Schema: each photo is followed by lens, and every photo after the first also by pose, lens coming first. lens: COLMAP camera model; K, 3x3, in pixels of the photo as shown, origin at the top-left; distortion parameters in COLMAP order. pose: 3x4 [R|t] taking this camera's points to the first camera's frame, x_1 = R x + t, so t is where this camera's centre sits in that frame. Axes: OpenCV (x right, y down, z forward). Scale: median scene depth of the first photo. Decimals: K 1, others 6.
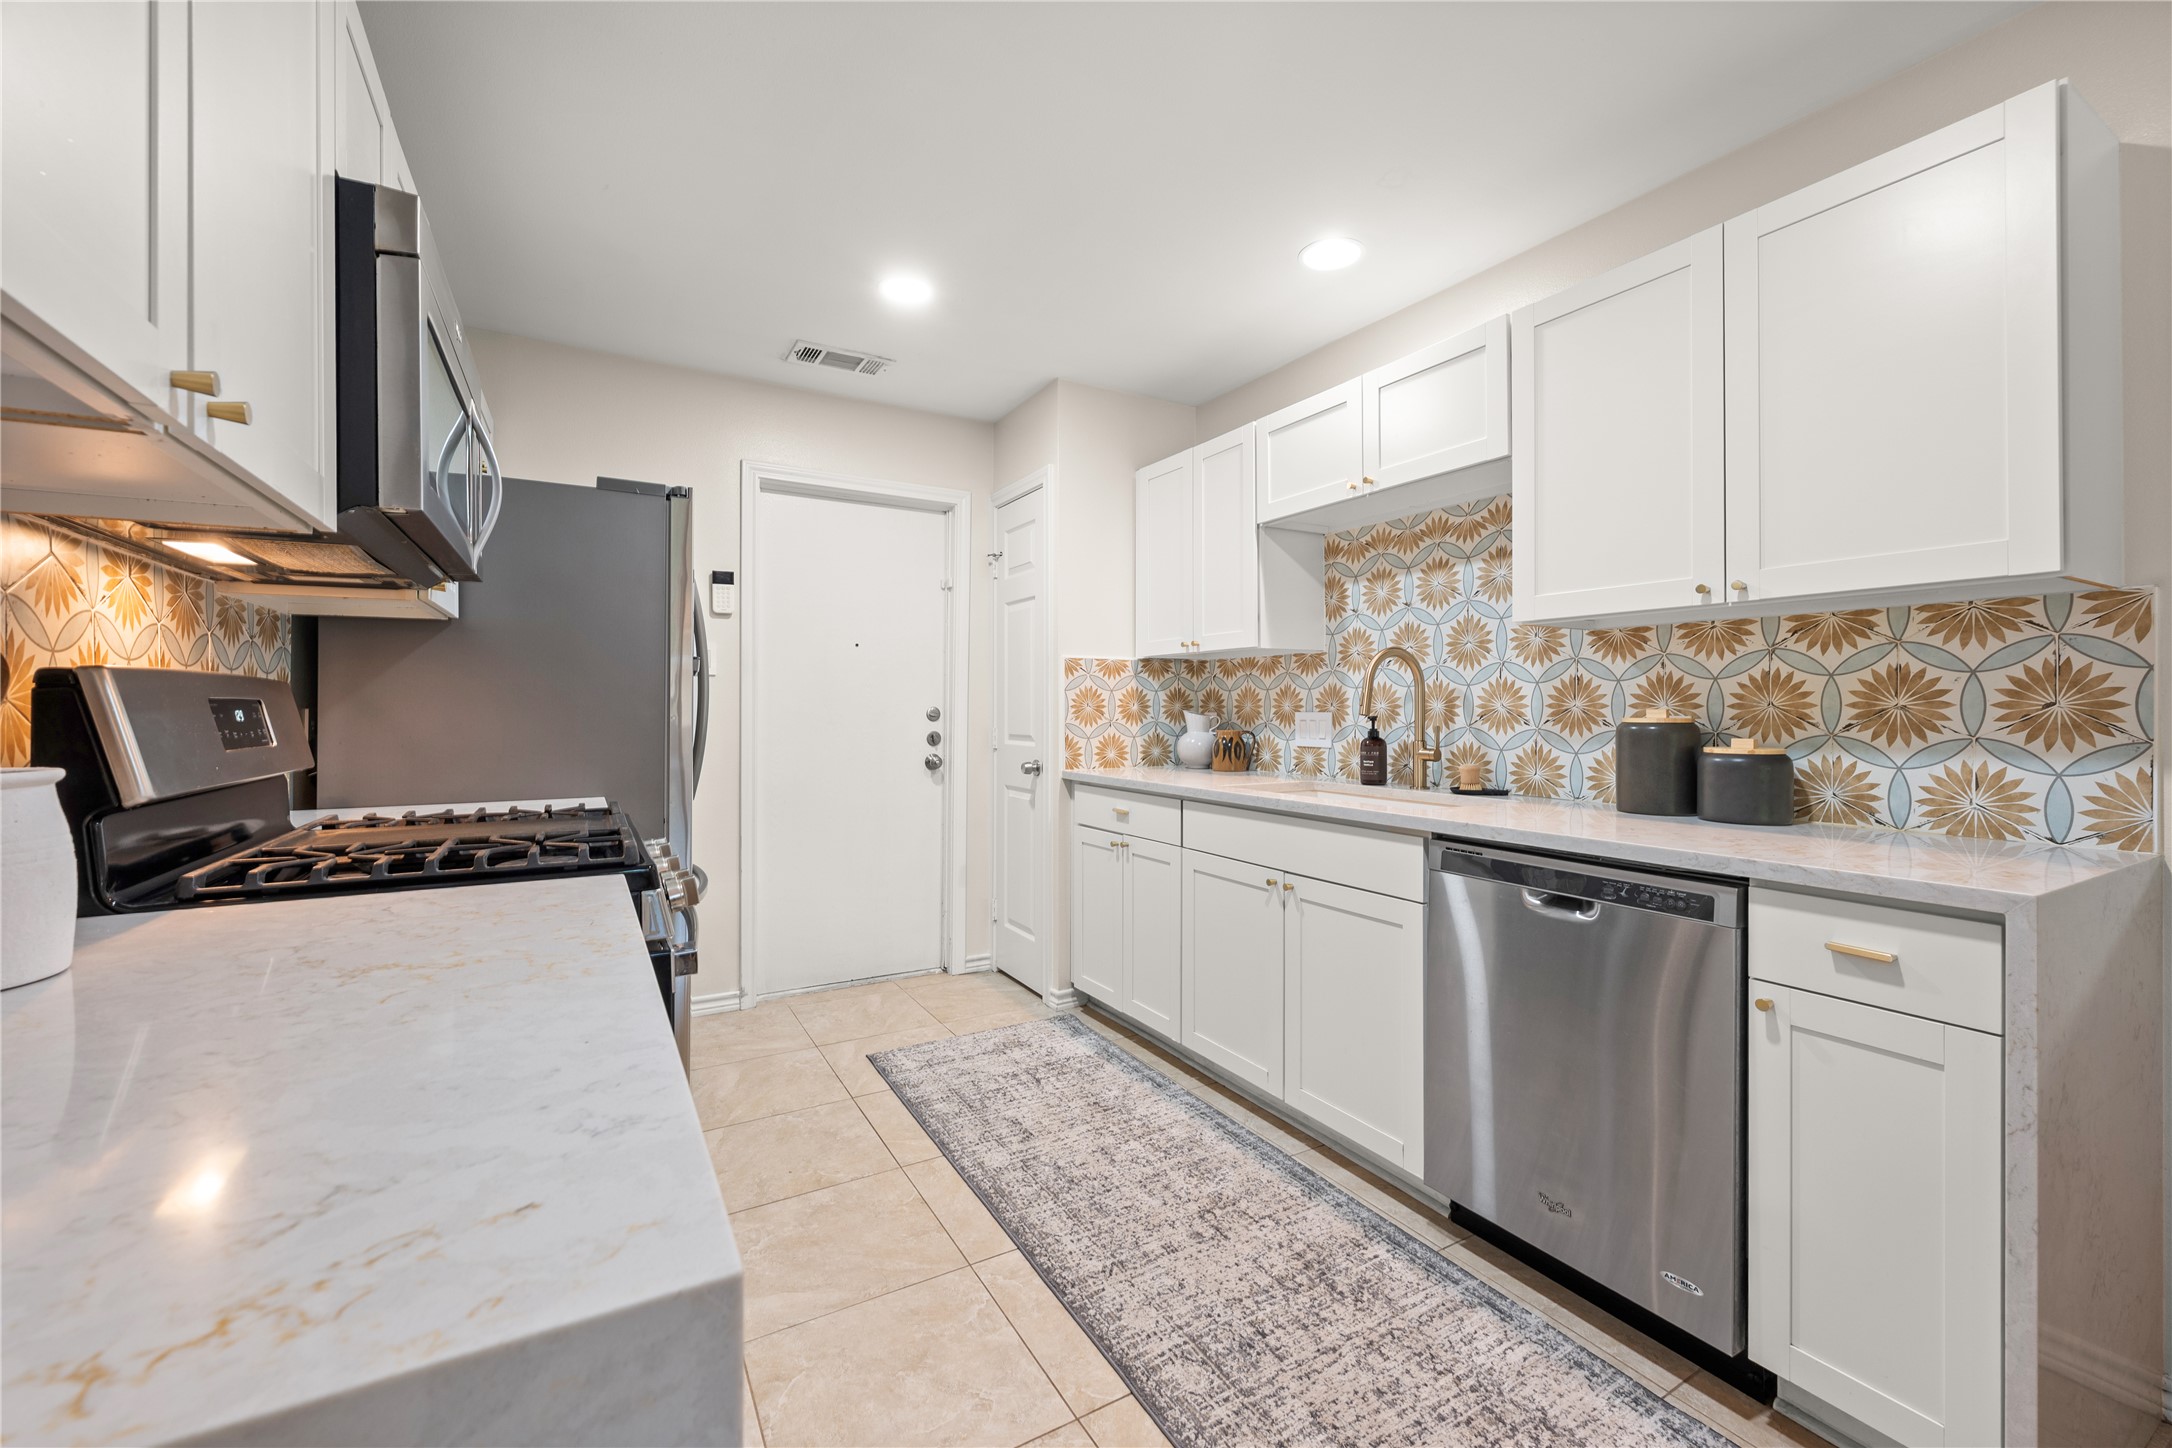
lens RADIAL K [[875.3, 0, 1084.0], [0, 875.3, 702.9], [0, 0, 1]] dist [-0.000109, 0.000152]
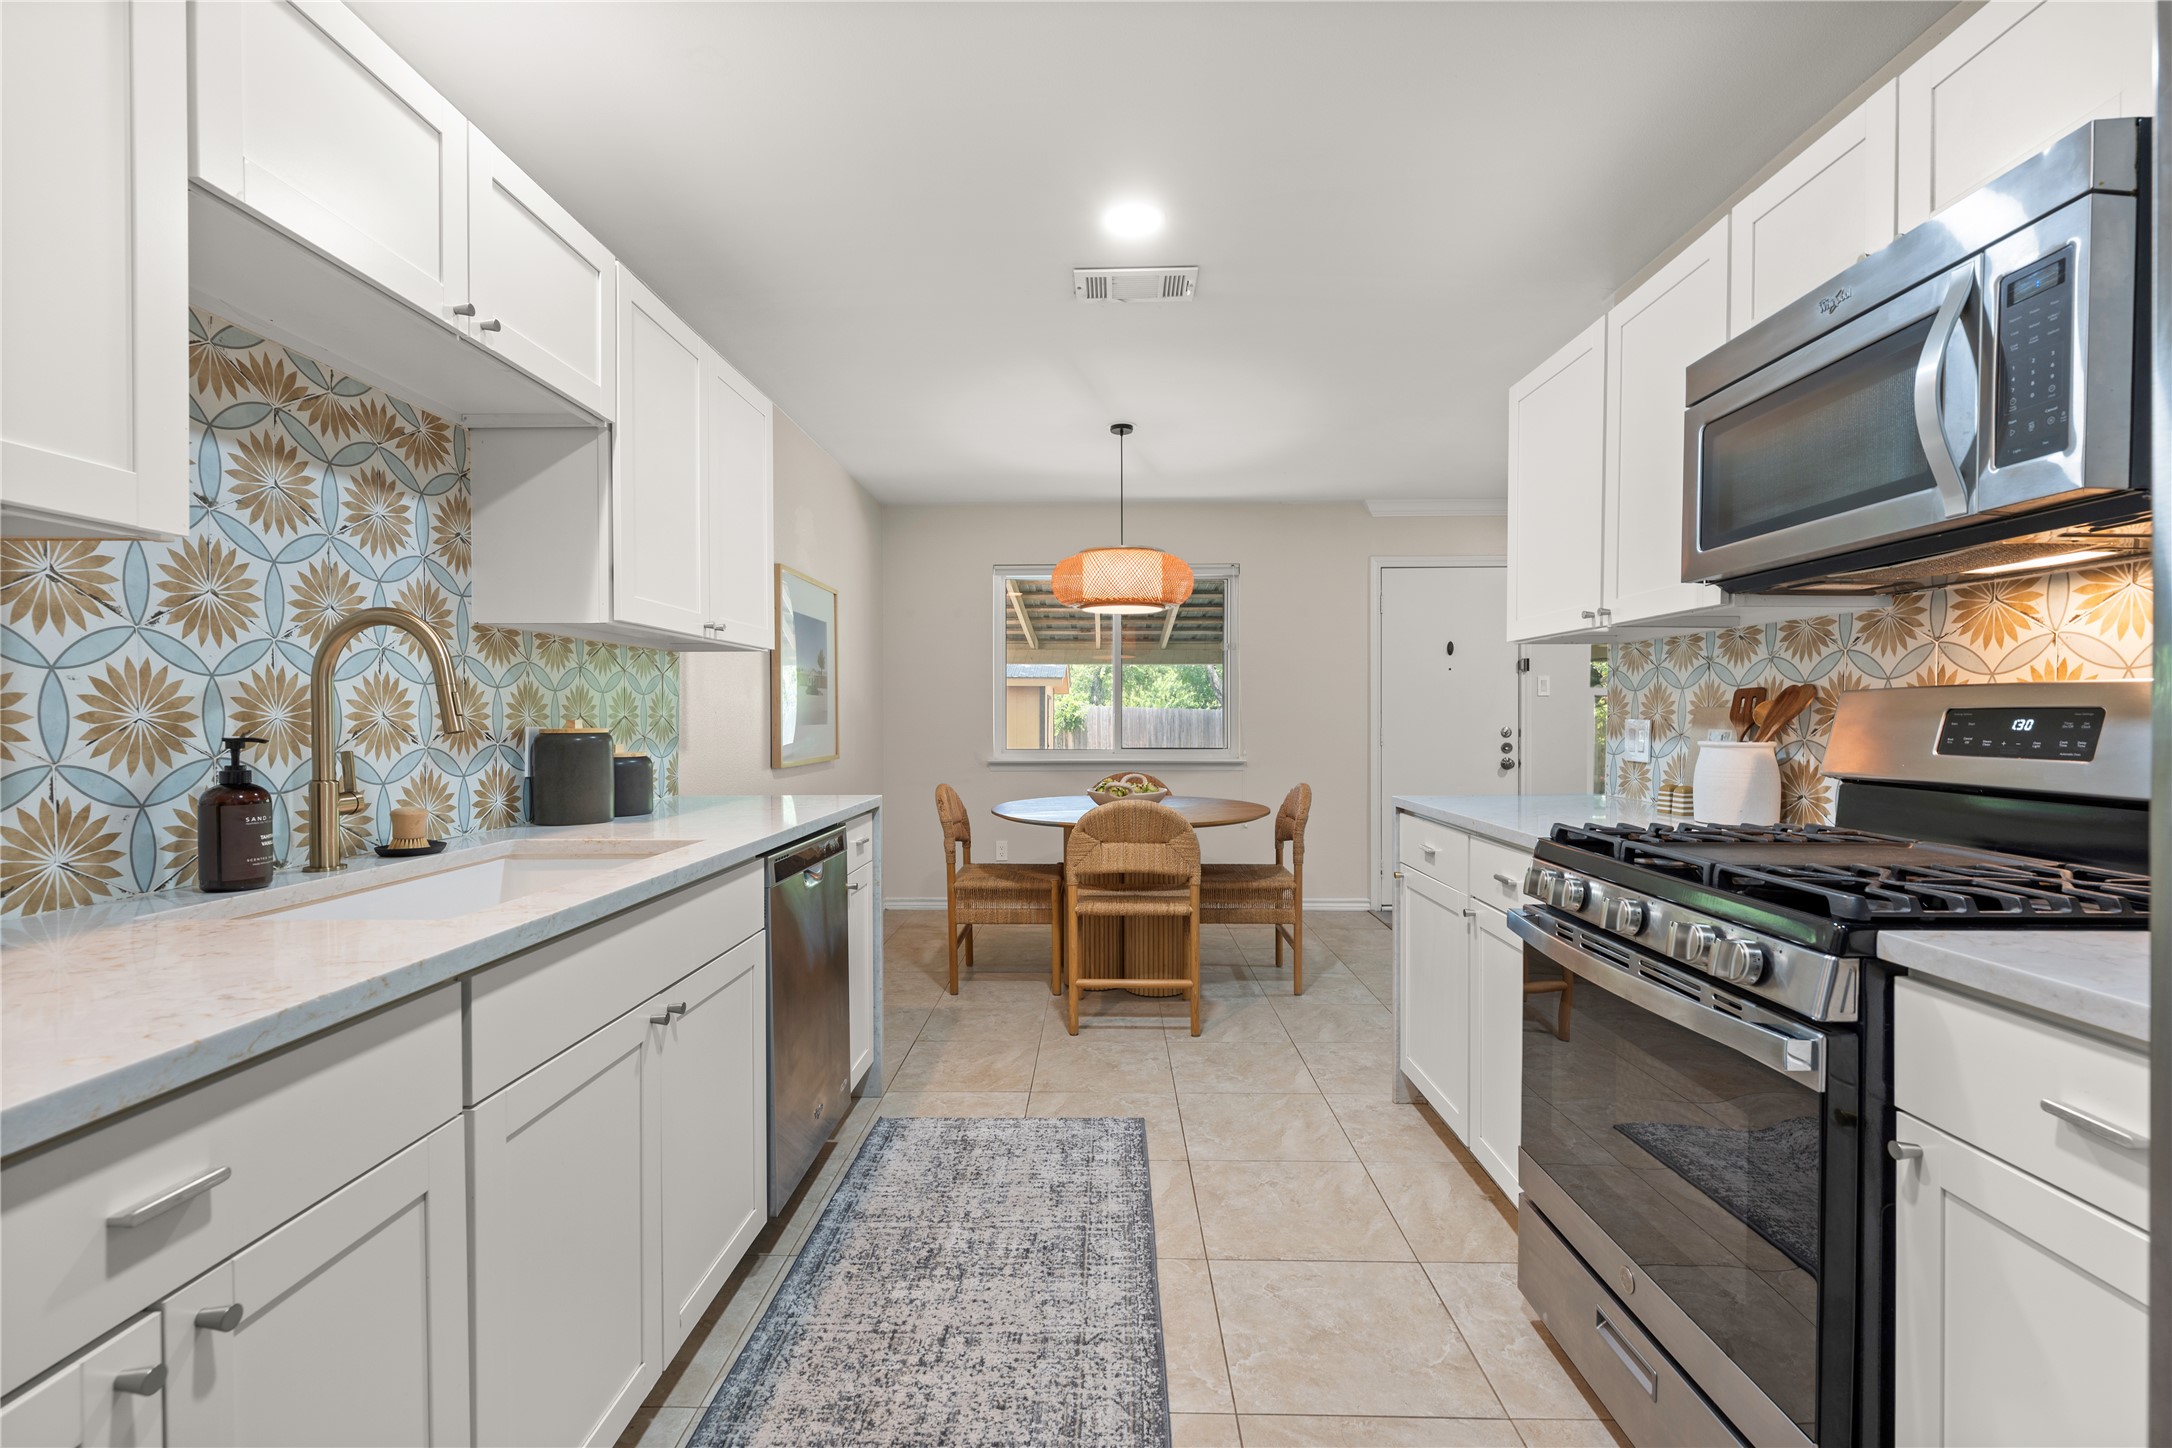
lens RADIAL K [[947.6, 0, 1080.4], [0, 947.6, 733.1], [0, 0, 1]] dist [0.000481, 0.000032]
pose [[-0.855147, -0.008392, 0.518317, -0.336405], [-0.001798, 0.999911, 0.013223, 0.005962], [-0.518382, 0.010376, -0.855086, 1.342915]]
